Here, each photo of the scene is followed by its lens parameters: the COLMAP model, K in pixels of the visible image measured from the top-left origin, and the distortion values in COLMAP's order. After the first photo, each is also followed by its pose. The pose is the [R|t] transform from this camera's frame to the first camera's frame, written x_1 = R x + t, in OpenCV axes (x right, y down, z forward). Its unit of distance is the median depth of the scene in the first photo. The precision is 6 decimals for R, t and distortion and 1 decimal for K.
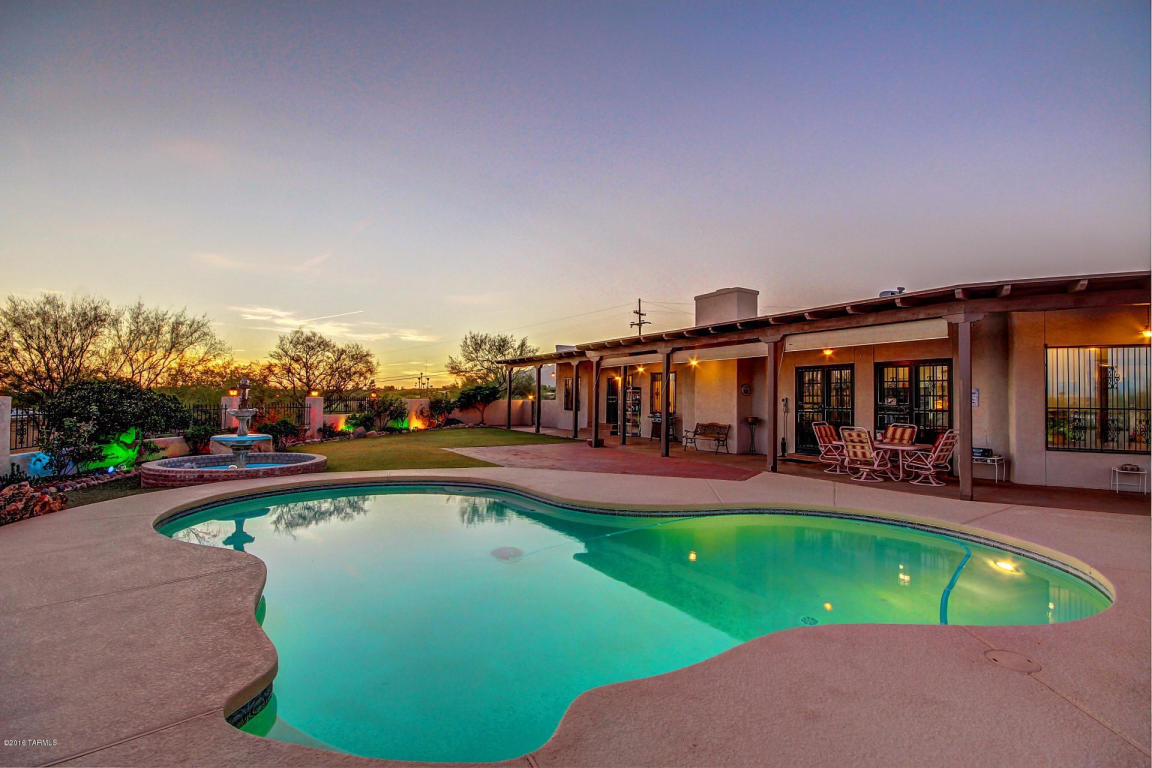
lens RADIAL K [[534.0, 0, 579.2], [0, 534.0, 385.4], [0, 0, 1]] dist [-0.003765, -0.000910]
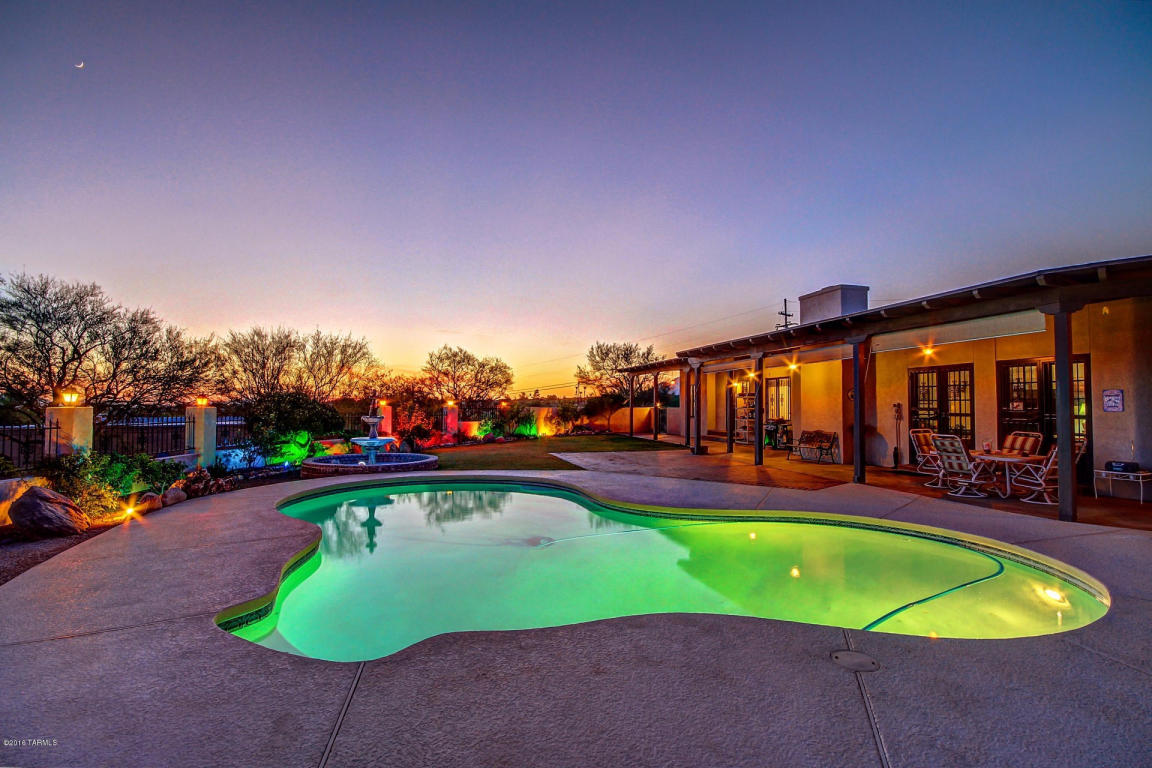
lens RADIAL K [[538.8, 0, 579.6], [0, 538.8, 387.8], [0, 0, 1]] dist [-0.000409, -0.000123]
pose [[0.957901, -0.016762, -0.286610, 0.125319], [0.013893, 0.999831, -0.012039, 0.001037], [0.286764, 0.007551, 0.957972, -0.027063]]
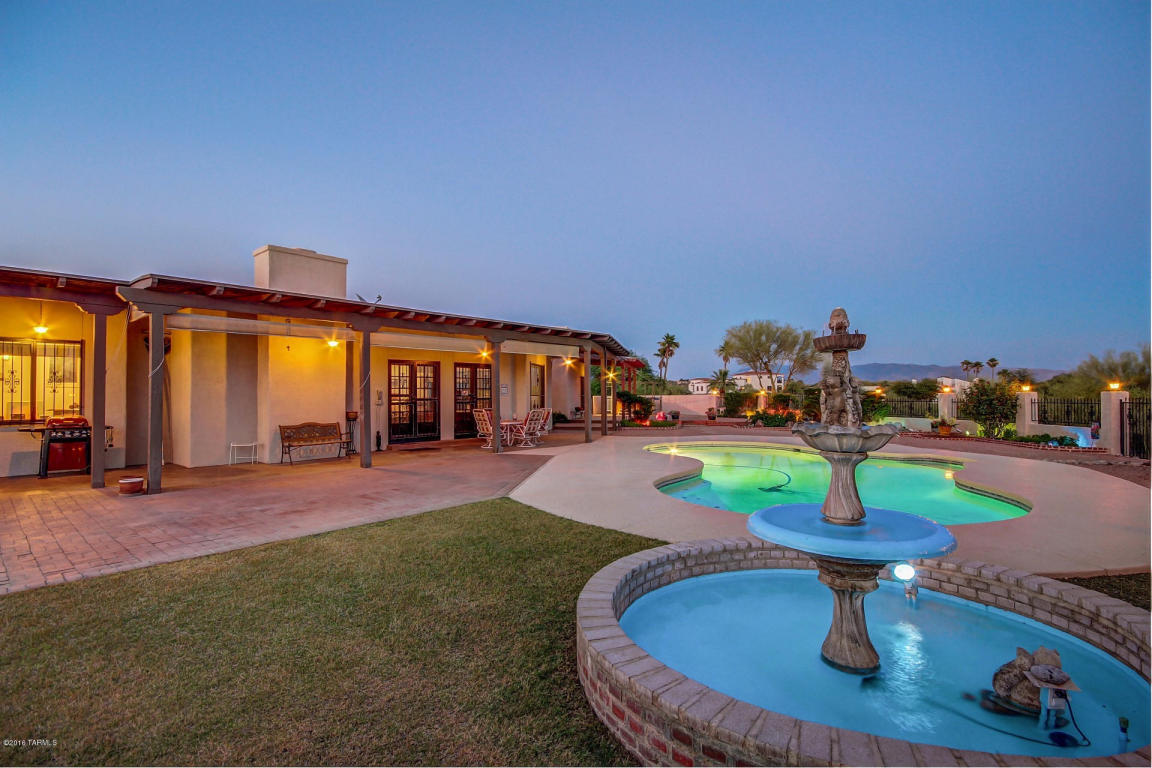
lens RADIAL K [[551.9, 0, 578.0], [0, 551.9, 384.7], [0, 0, 1]] dist [0.023648, -0.021454]
pose [[-0.312677, 0.008477, 0.949822, -0.651456], [-0.021274, 0.999647, -0.015925, 0.020335], [-0.949621, -0.025186, -0.312386, 0.919532]]
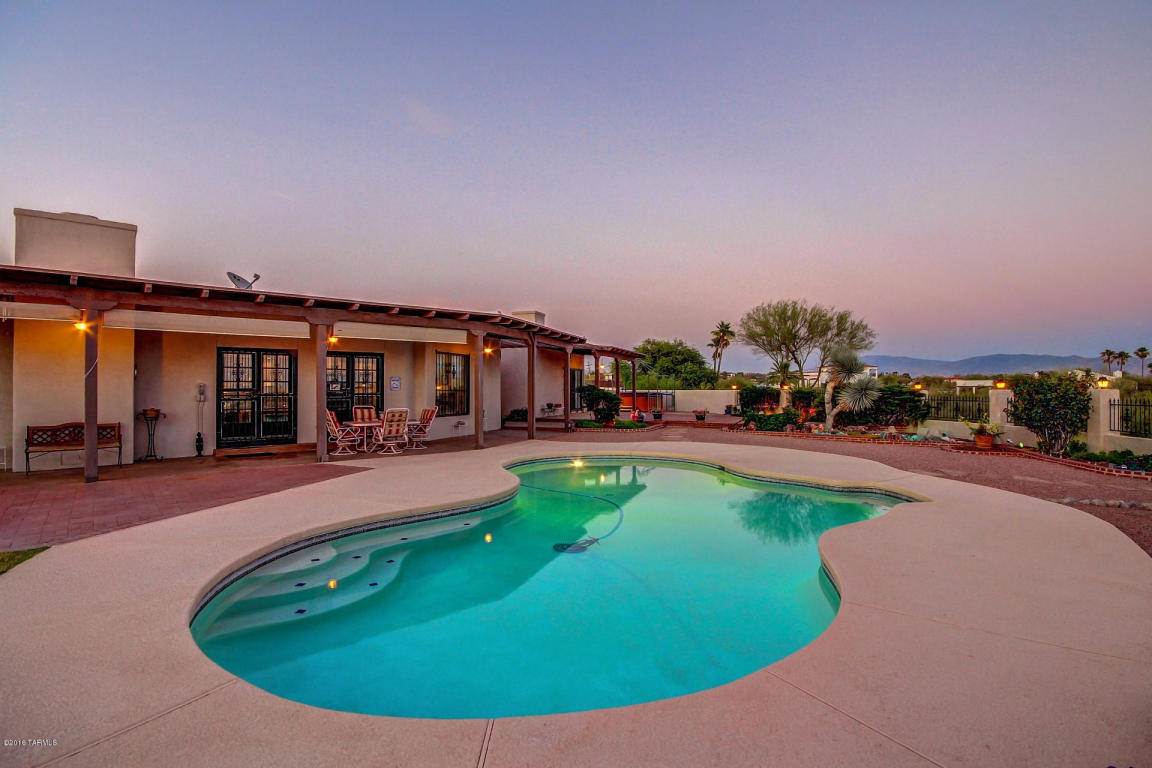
lens RADIAL K [[564.2, 0, 578.7], [0, 564.2, 385.4], [0, 0, 1]] dist [0.004487, -0.001118]
pose [[-0.163389, -0.005282, 0.986548, -0.529492], [-0.025638, 0.999671, 0.001106, 0.009817], [-0.986229, -0.025112, -0.163471, 0.542503]]
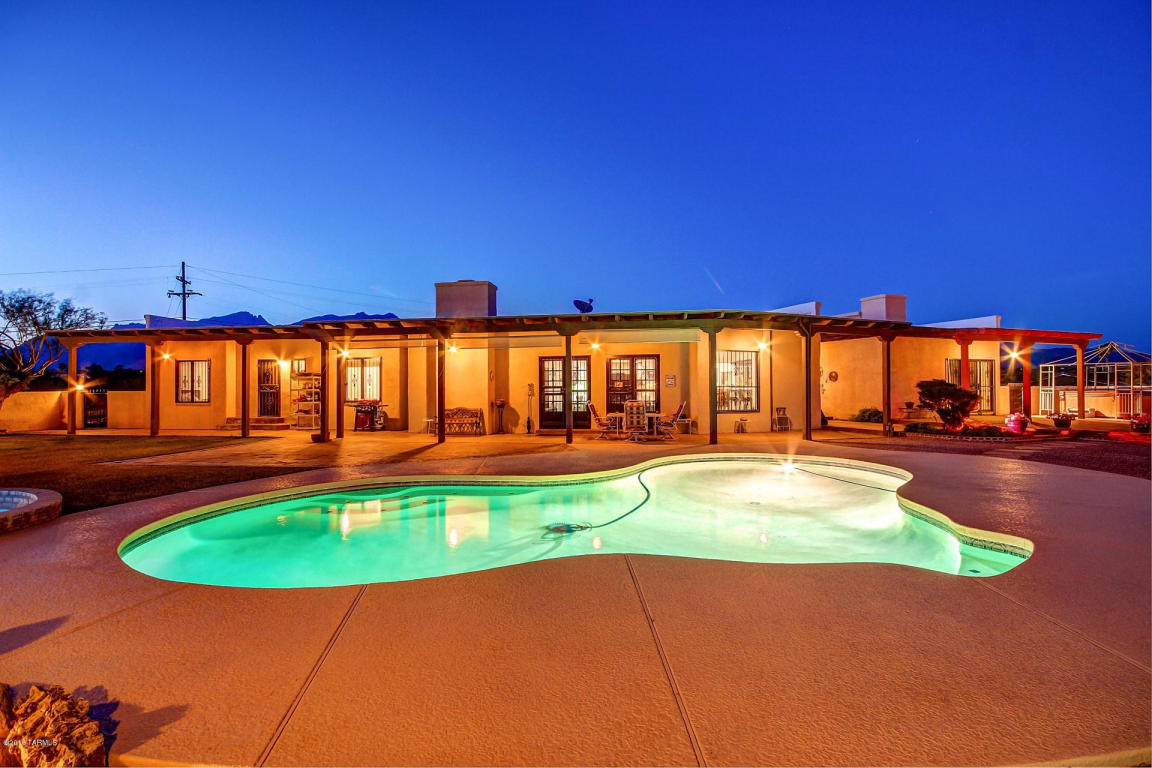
lens RADIAL K [[538.8, 0, 579.6], [0, 538.8, 387.8], [0, 0, 1]] dist [-0.000409, -0.000123]
pose [[0.644538, -0.011976, 0.764478, -0.422886], [-0.006249, 0.999761, 0.020930, 0.008172], [-0.764547, -0.018267, 0.644310, 0.147348]]
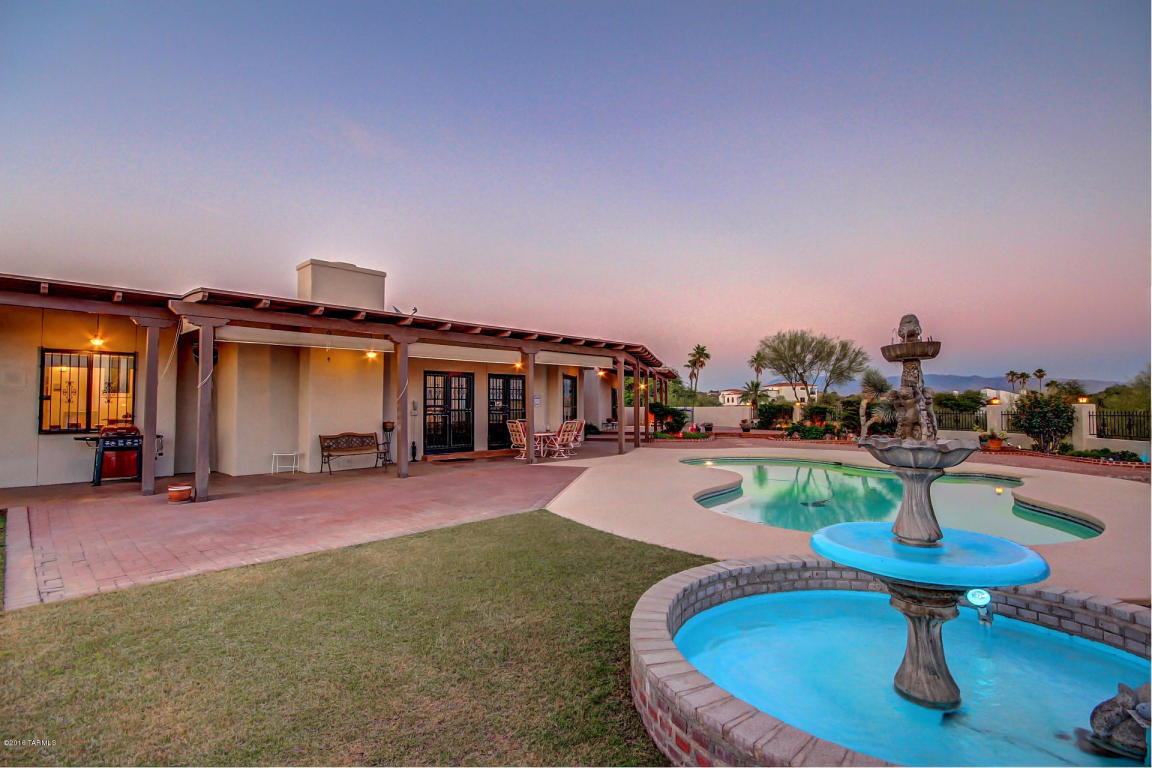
lens RADIAL K [[550.7, 0, 576.0], [0, 550.7, 384.0], [0, 0, 1]] dist [0.024450, -0.021504]
pose [[-0.260288, 0.028833, 0.965101, -0.641630], [-0.023445, 0.999071, -0.036171, 0.020671], [-0.965246, -0.032041, -0.259370, 0.926331]]
